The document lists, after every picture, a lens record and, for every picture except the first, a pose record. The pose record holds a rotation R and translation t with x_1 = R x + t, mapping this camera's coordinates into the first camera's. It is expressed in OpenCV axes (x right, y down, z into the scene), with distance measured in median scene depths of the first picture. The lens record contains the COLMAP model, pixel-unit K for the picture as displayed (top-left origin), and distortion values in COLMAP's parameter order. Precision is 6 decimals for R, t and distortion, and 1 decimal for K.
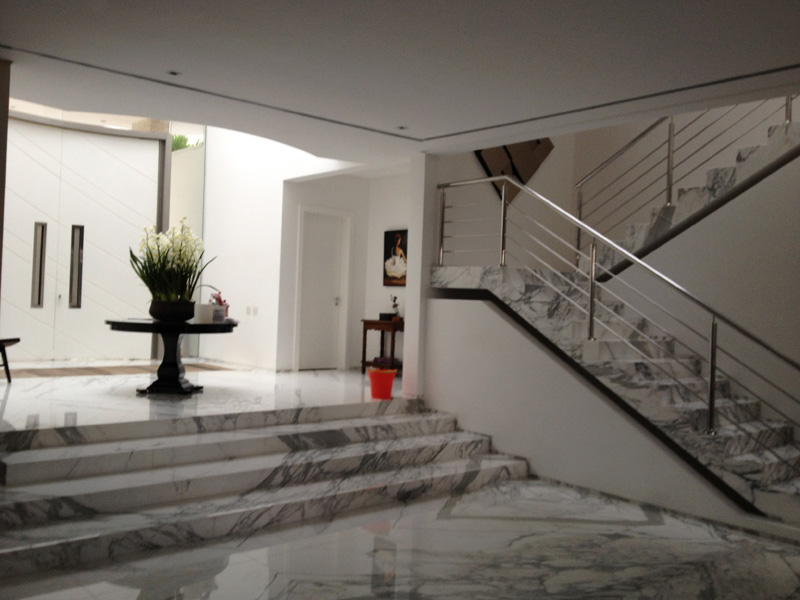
lens RADIAL K [[756.2, 0, 402.8], [0, 756.2, 296.6], [0, 0, 1]] dist [0.037924, 0.000000]
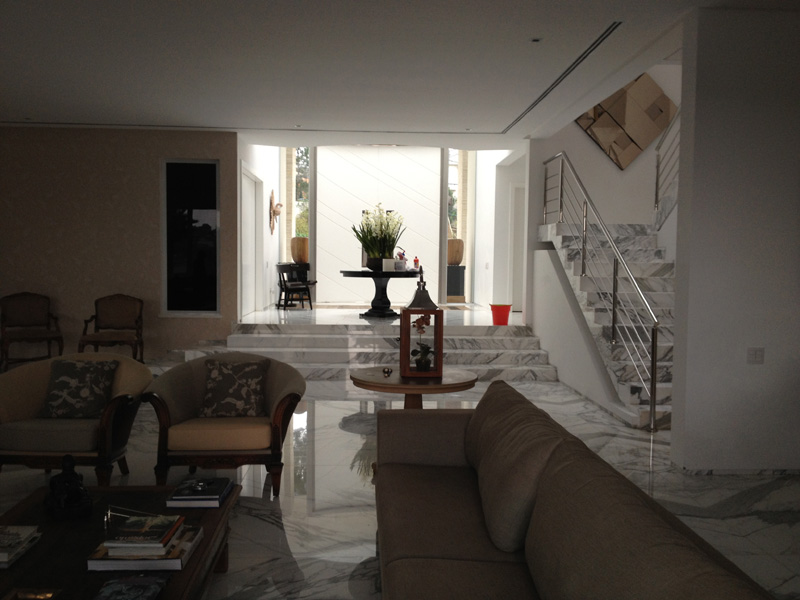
lens RADIAL K [[756.2, 0, 395.3], [0, 756.2, 303.2], [0, 0, 1]] dist [0.037924, 0.000000]
pose [[0.781143, 0.007750, -0.624304, 0.702379], [0.020015, 0.999098, 0.037446, 0.042761], [0.624032, -0.041746, 0.780283, -0.183850]]
